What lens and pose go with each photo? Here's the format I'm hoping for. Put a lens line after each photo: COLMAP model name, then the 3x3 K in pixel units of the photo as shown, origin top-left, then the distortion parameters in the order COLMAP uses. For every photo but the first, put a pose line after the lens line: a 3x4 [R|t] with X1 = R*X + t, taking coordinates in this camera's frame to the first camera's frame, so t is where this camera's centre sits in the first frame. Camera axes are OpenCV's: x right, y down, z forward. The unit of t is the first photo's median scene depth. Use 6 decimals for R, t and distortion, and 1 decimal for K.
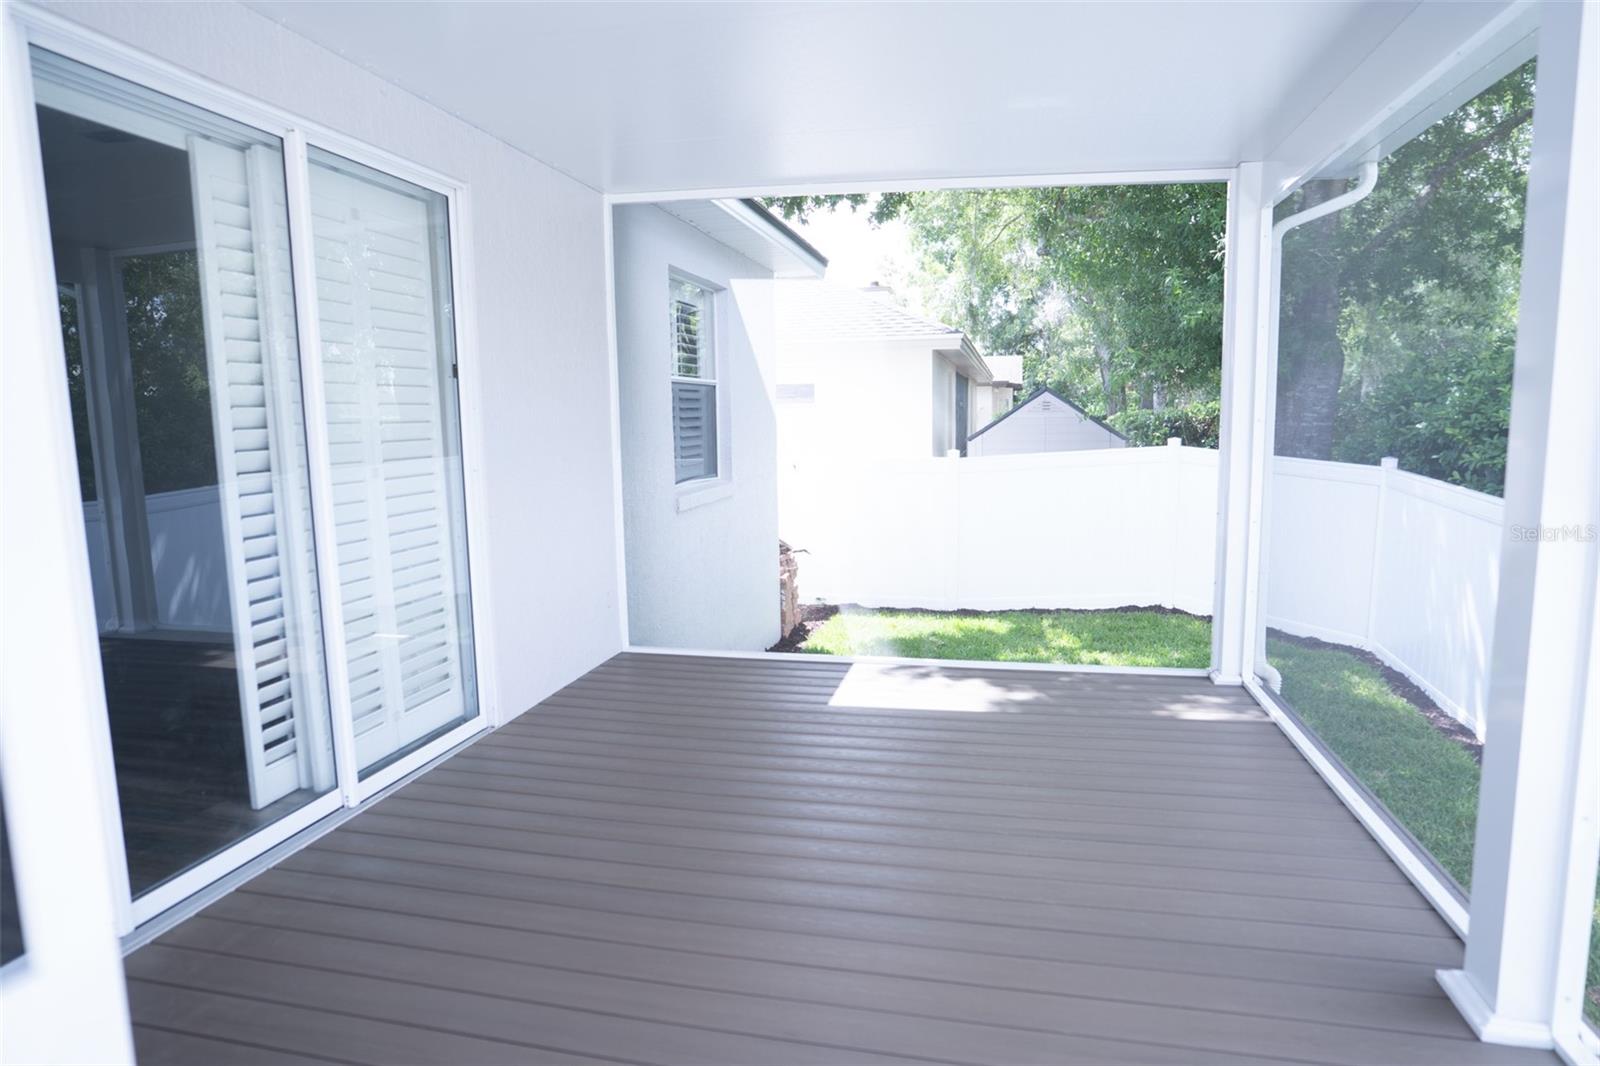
lens RADIAL K [[913.8, 0, 809.8], [0, 913.8, 533.8], [0, 0, 1]] dist [-0.041435, 0.020341]
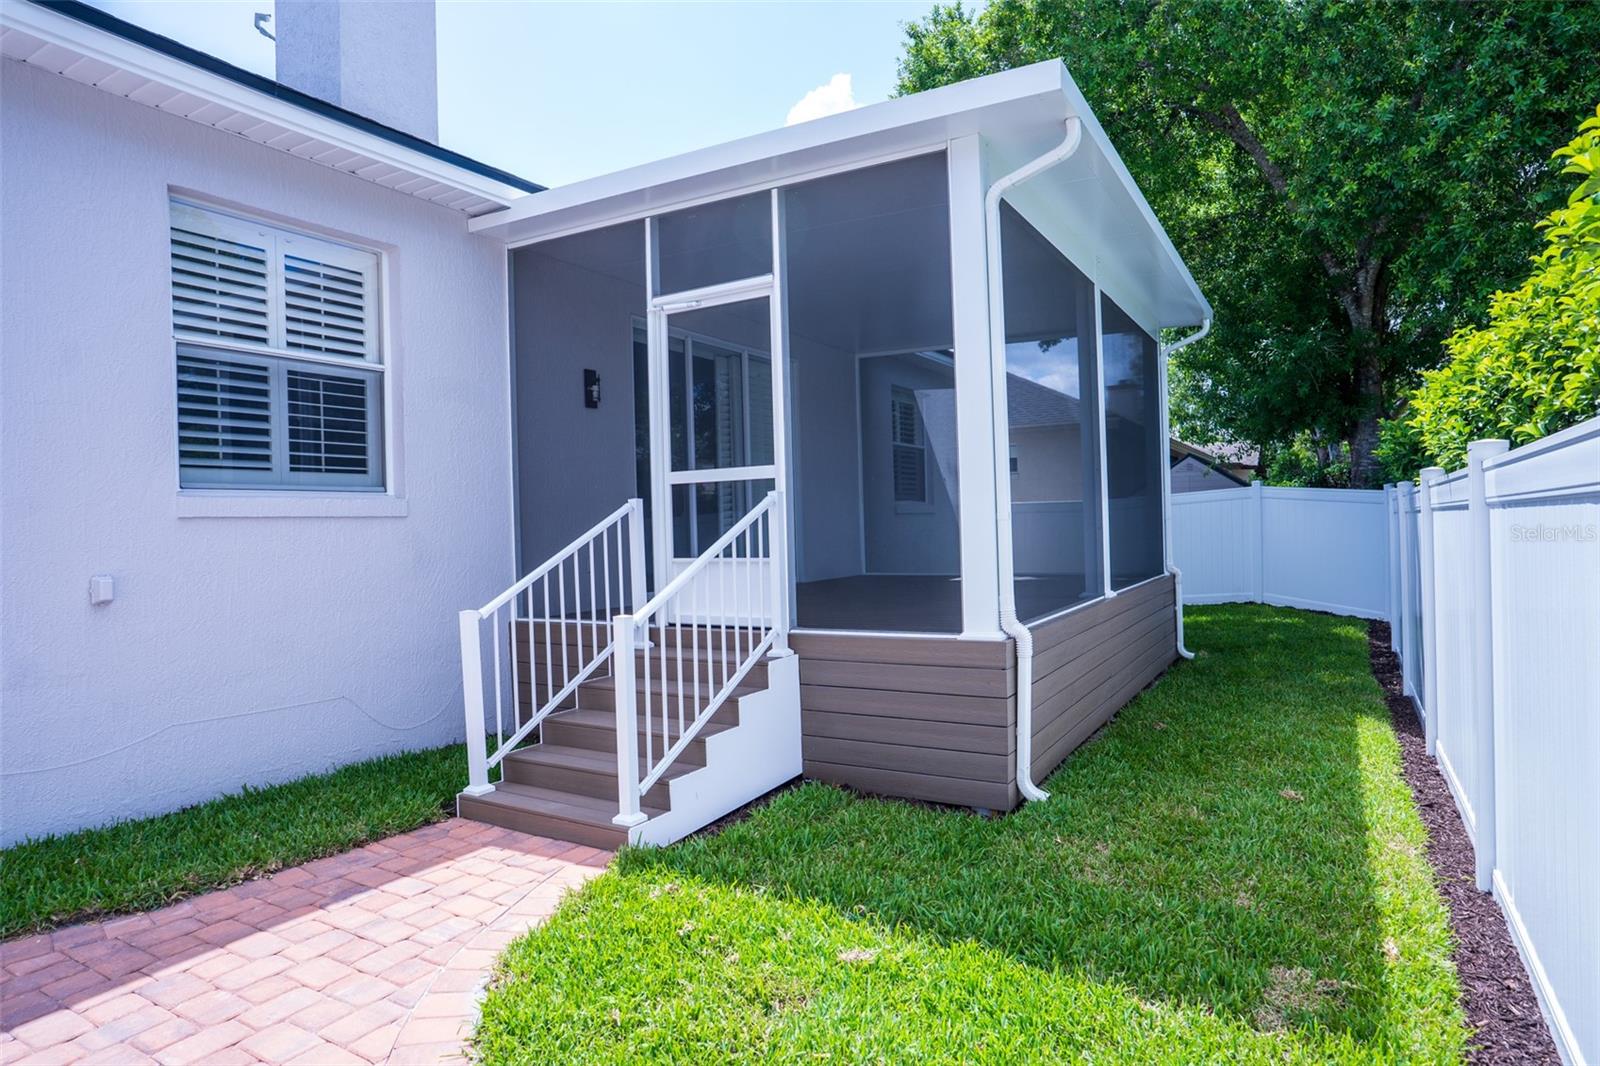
lens RADIAL K [[913.8, 0, 814.1], [0, 913.8, 535.6], [0, 0, 1]] dist [-0.041435, 0.020341]
pose [[0.952467, -0.009506, -0.304492, 0.294110], [-0.024957, 0.993719, -0.109090, 0.254838], [0.303617, 0.111503, 0.946247, -0.904642]]
